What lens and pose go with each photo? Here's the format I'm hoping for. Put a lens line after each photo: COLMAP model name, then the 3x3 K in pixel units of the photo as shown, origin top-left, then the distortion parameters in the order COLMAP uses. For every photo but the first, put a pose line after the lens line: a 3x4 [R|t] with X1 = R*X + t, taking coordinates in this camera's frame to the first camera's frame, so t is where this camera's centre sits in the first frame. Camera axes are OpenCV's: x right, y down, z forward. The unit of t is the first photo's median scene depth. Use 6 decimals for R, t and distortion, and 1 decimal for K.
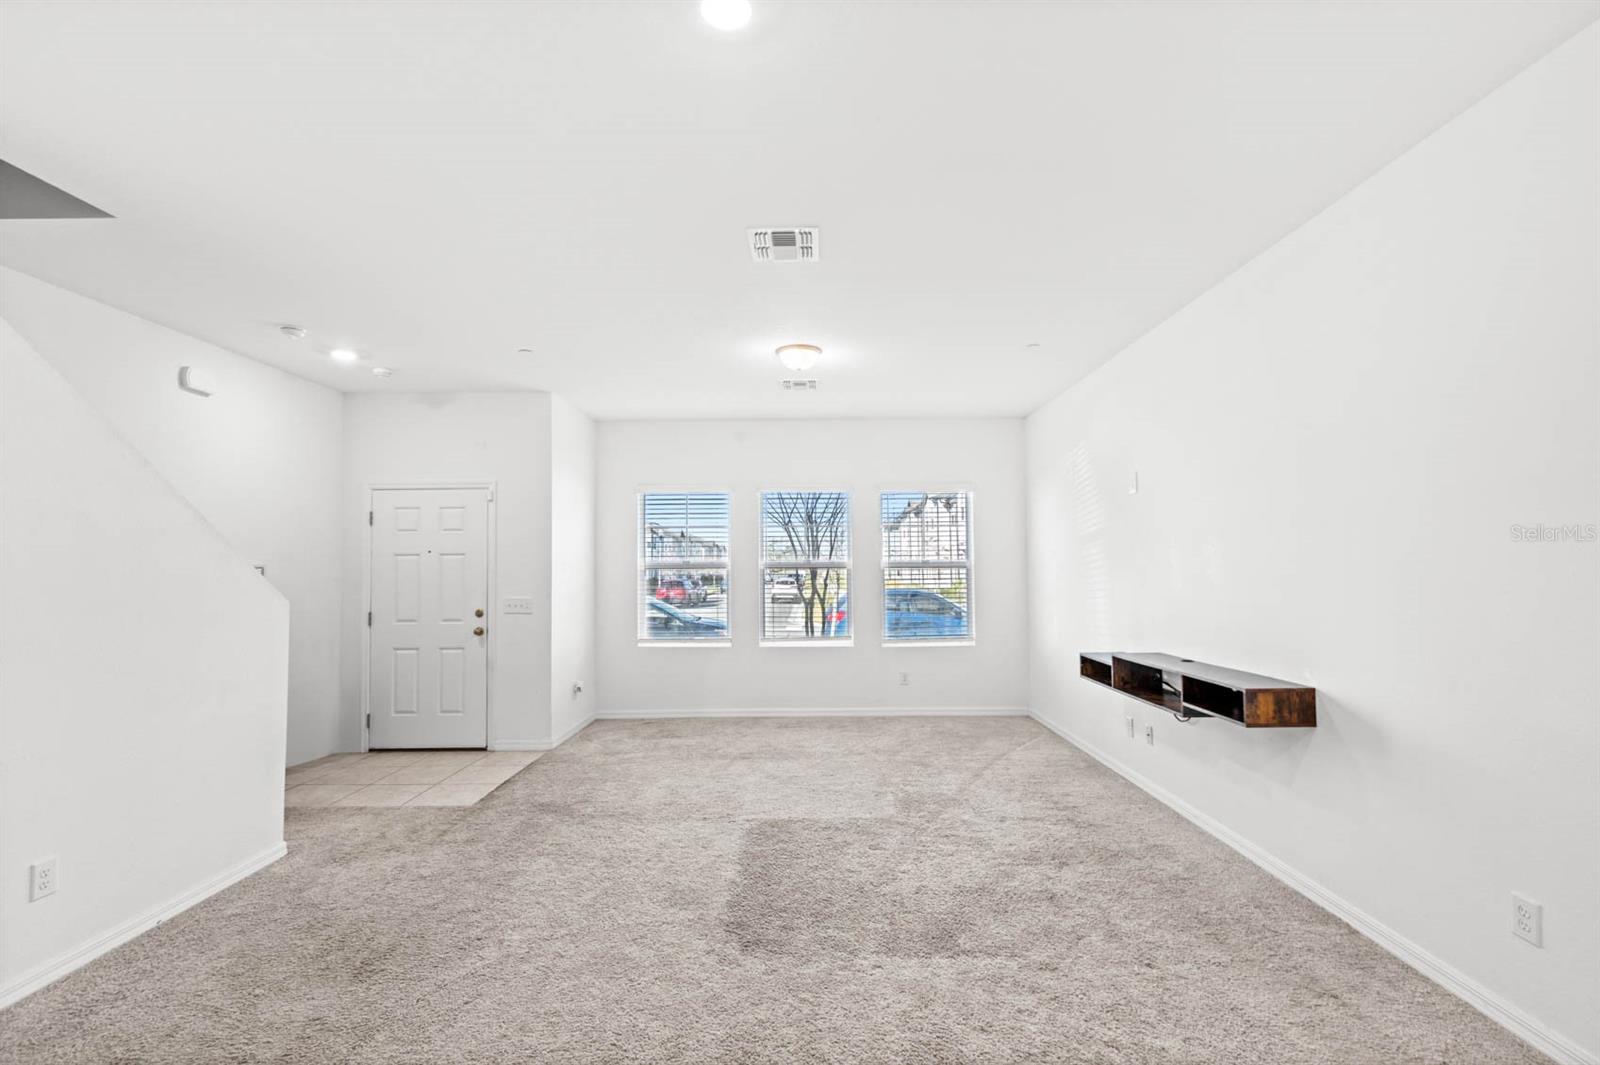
lens RADIAL K [[730.4, 0, 801.9], [0, 730.4, 544.3], [0, 0, 1]] dist [0.001542, -0.000280]
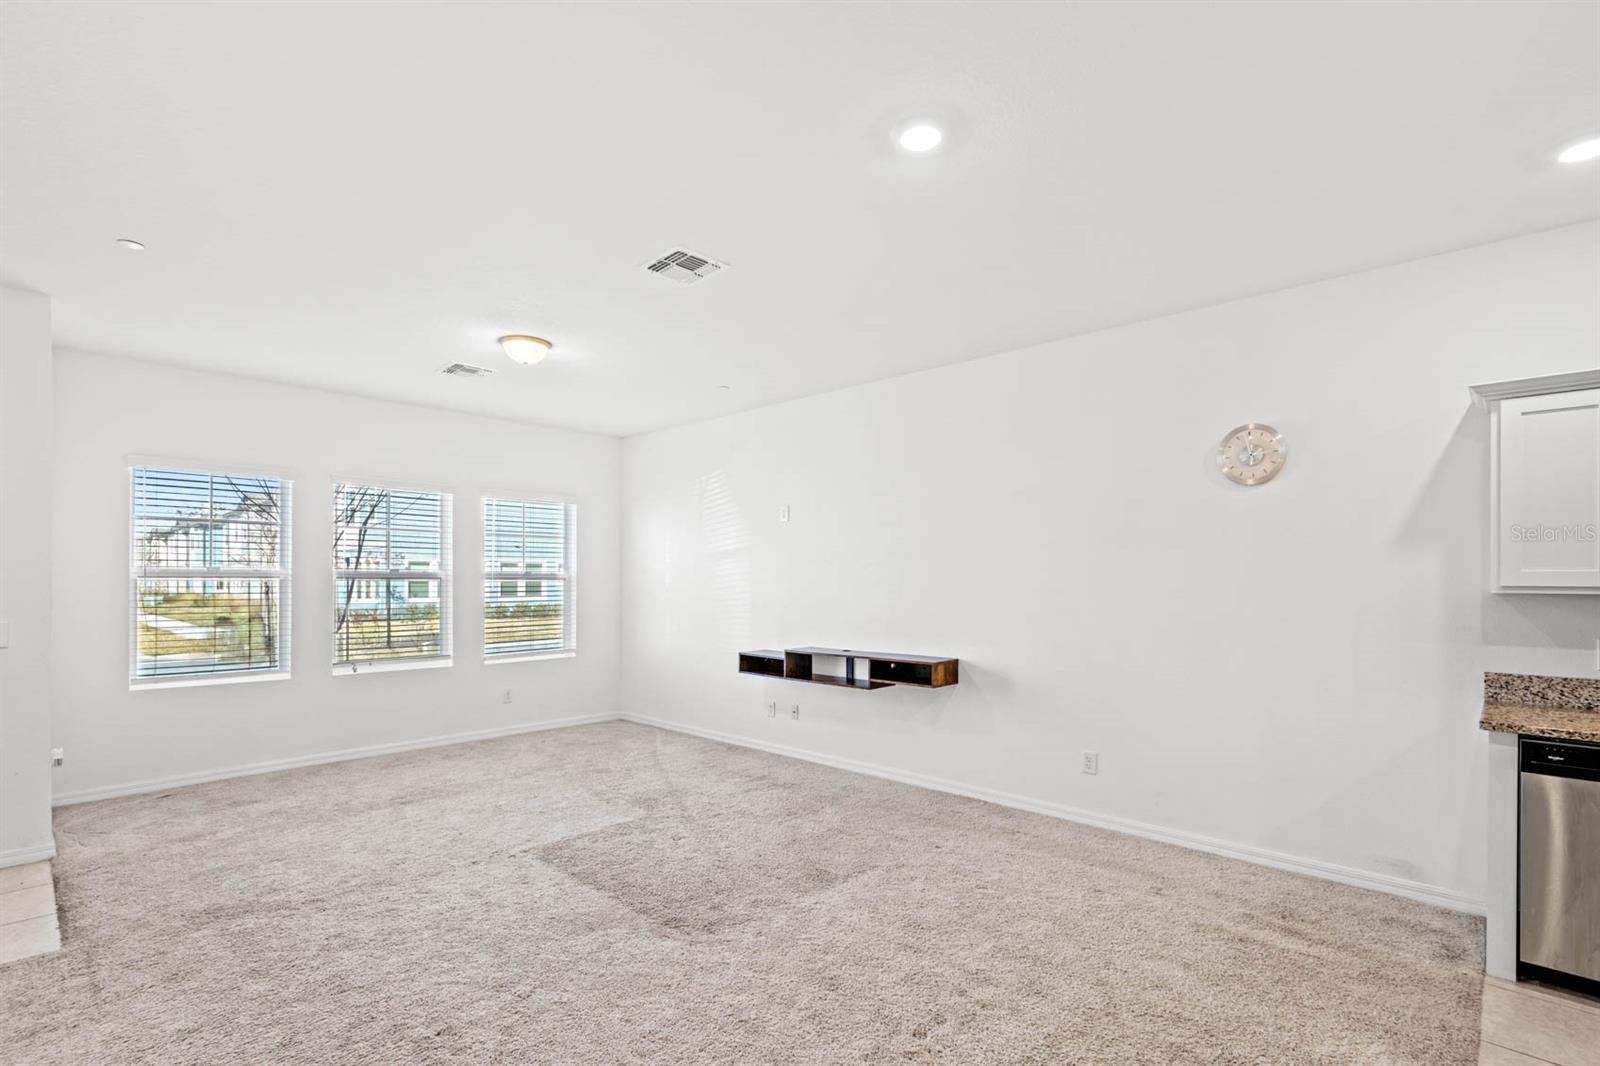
lens RADIAL K [[753.0, 0, 805.2], [0, 753.0, 580.6], [0, 0, 1]] dist [0.000683, -0.000200]
pose [[0.682719, 0.008714, 0.730629, -0.556778], [-0.032770, 0.999288, 0.018702, 0.006132], [-0.729946, -0.036711, 0.682519, 0.107794]]
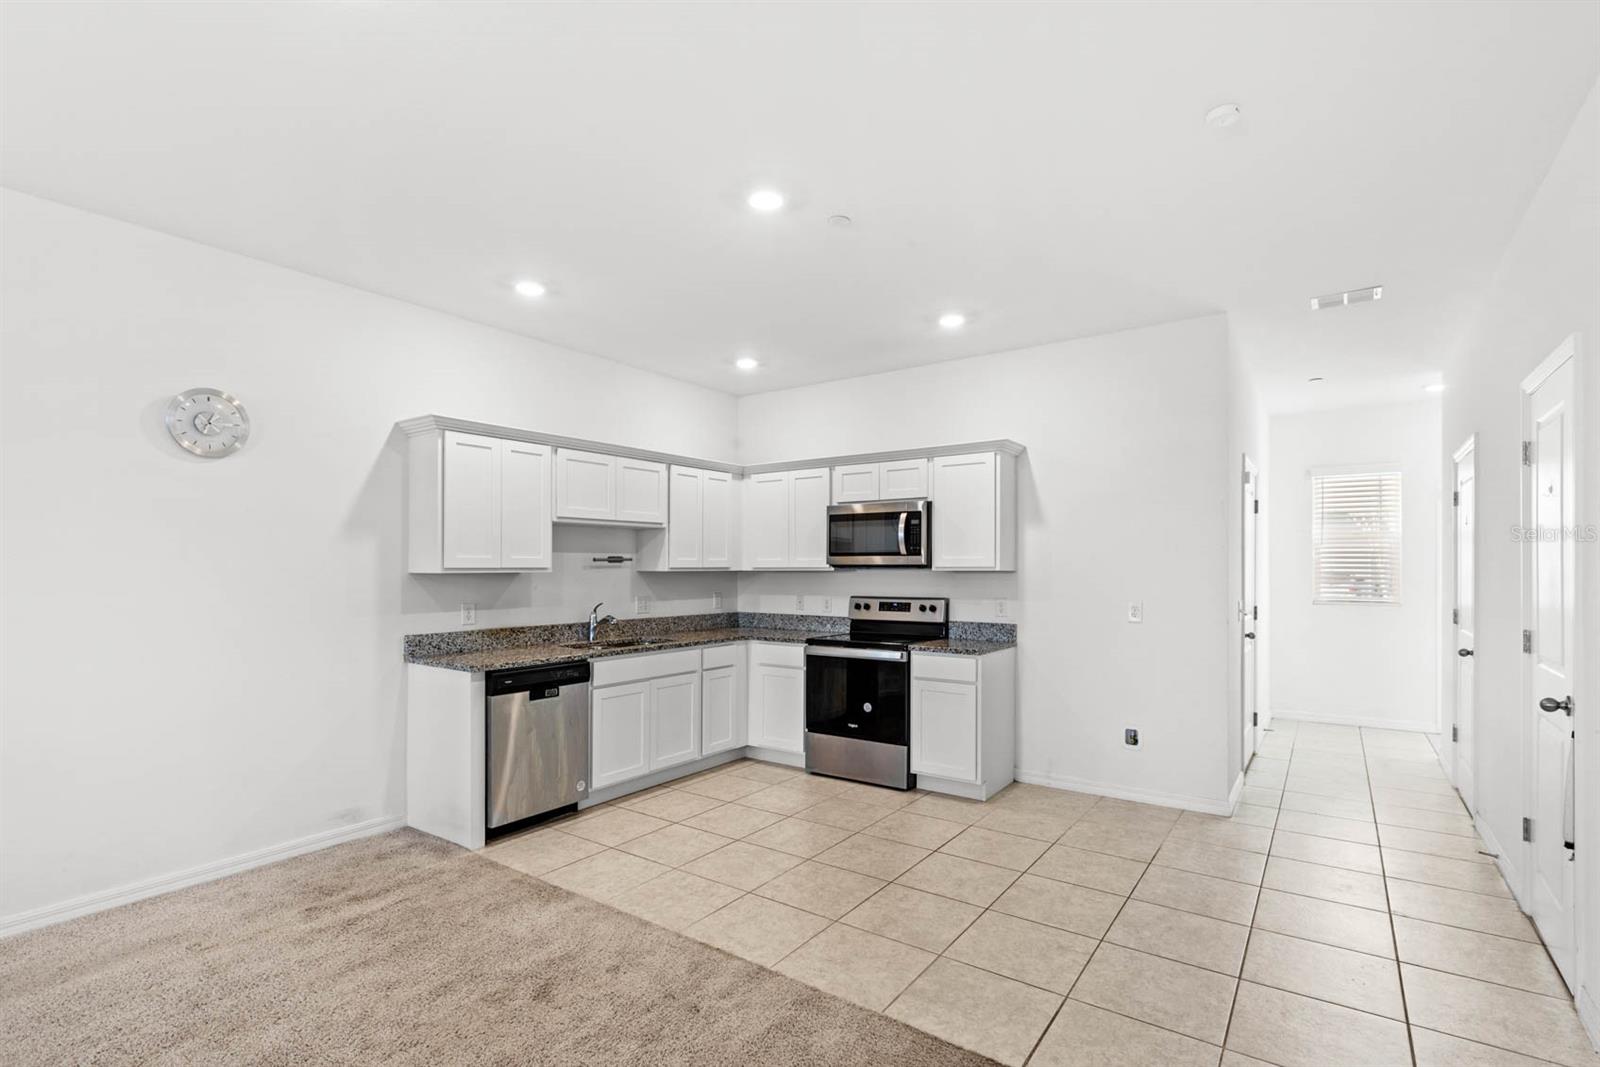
lens RADIAL K [[740.6, 0, 802.6], [0, 740.6, 565.3], [0, 0, 1]] dist [0.002378, 0.000397]
pose [[-0.815468, 0.011767, 0.578683, -0.505772], [-0.009742, 0.999373, -0.034050, 0.028328], [-0.578720, -0.033404, -0.814842, 0.640341]]
